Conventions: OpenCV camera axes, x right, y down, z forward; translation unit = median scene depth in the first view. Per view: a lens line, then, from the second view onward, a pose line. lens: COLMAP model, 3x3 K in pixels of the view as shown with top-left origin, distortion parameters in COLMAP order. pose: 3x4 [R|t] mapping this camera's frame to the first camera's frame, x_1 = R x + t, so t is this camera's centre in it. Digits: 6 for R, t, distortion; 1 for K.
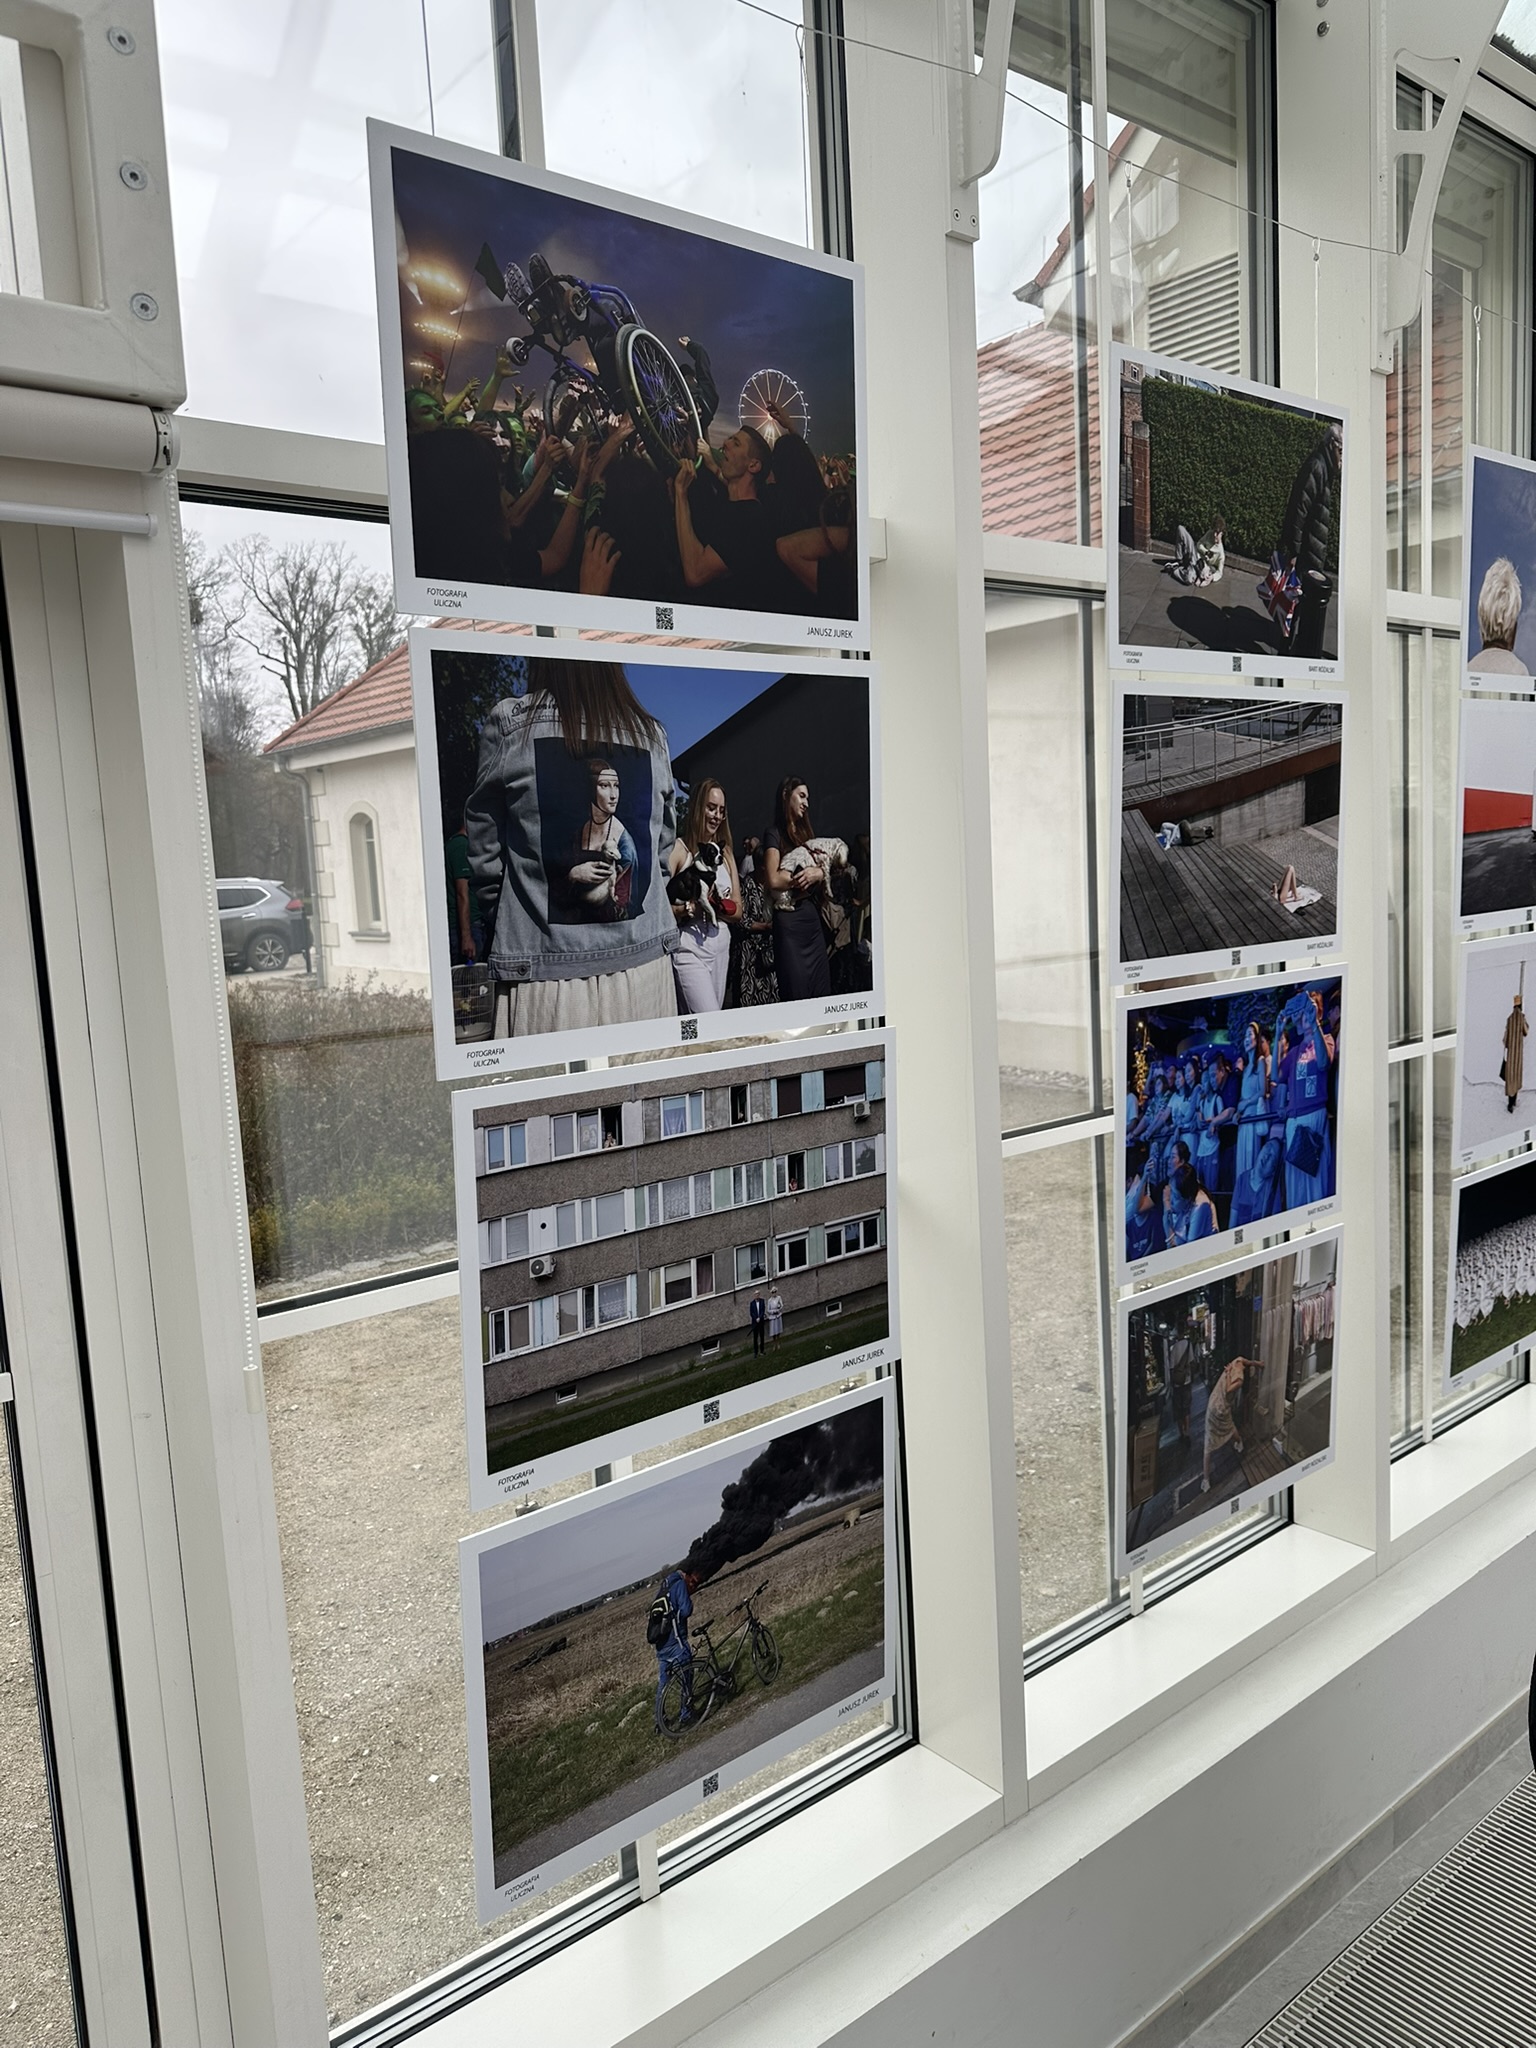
lens RADIAL K [[1440.9, 0, 768.0], [0, 1440.9, 1024.0], [0, 0, 1]] dist [0.180616, -0.411875]
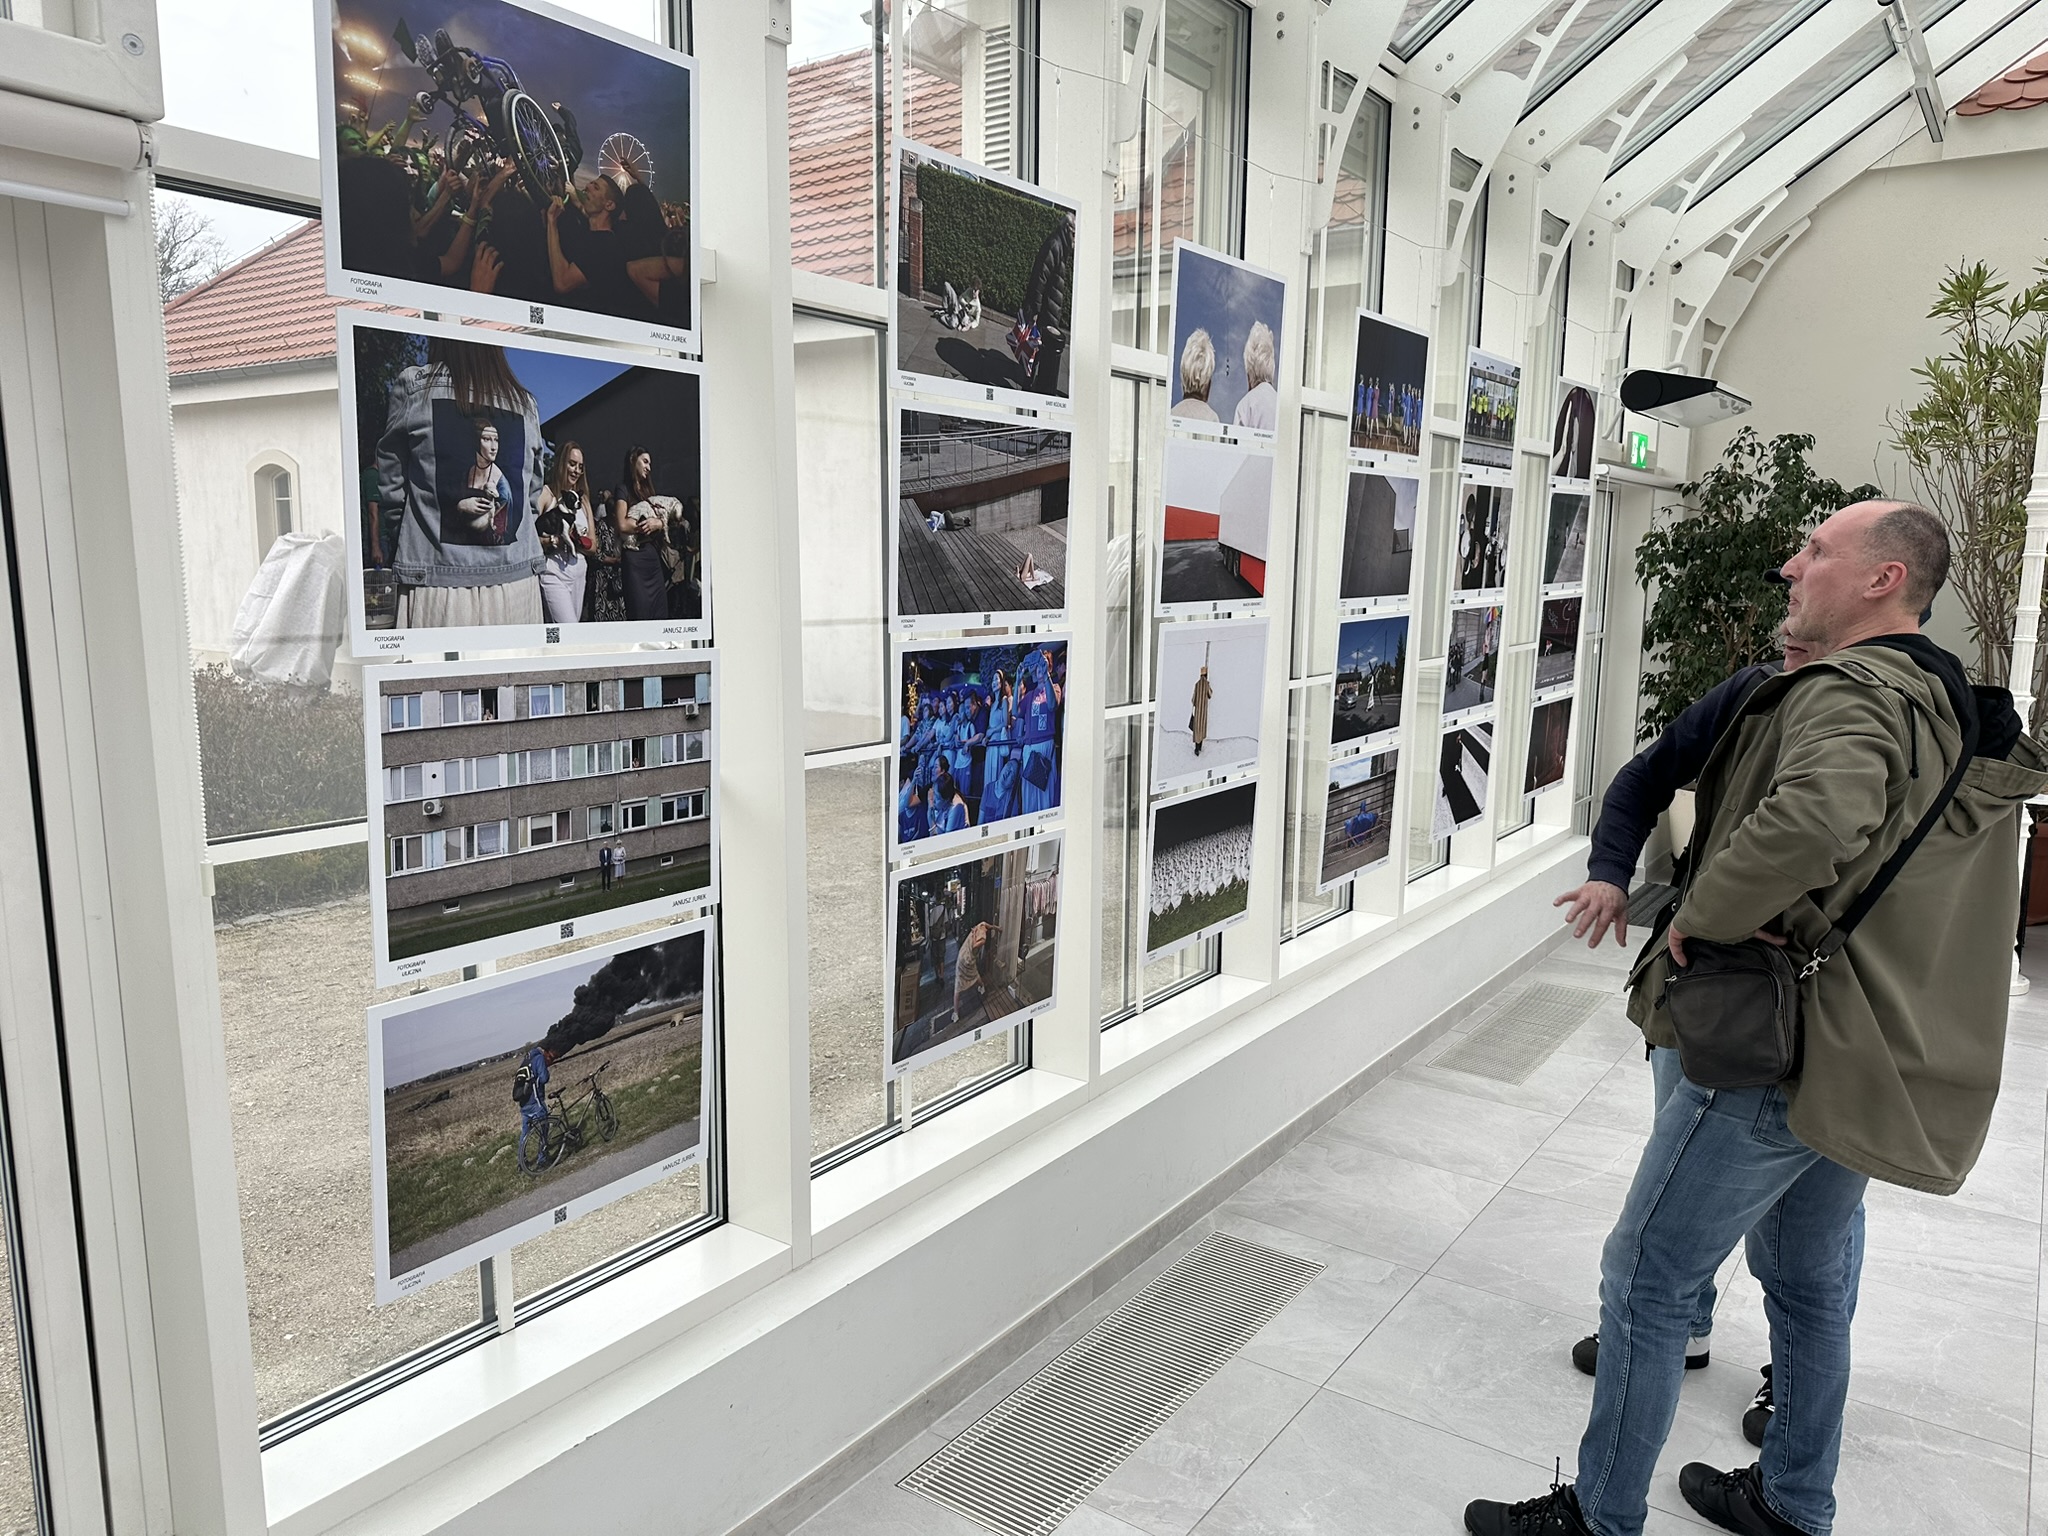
lens RADIAL K [[1440.9, 0, 1033.8], [0, 1440.9, 785.1], [0, 0, 1]] dist [0.180616, -0.411875]
pose [[0.959278, 0.013602, 0.282137, -0.008652], [-0.024185, 0.999127, 0.034061, 0.076398], [-0.281427, -0.039497, 0.958769, -0.355390]]
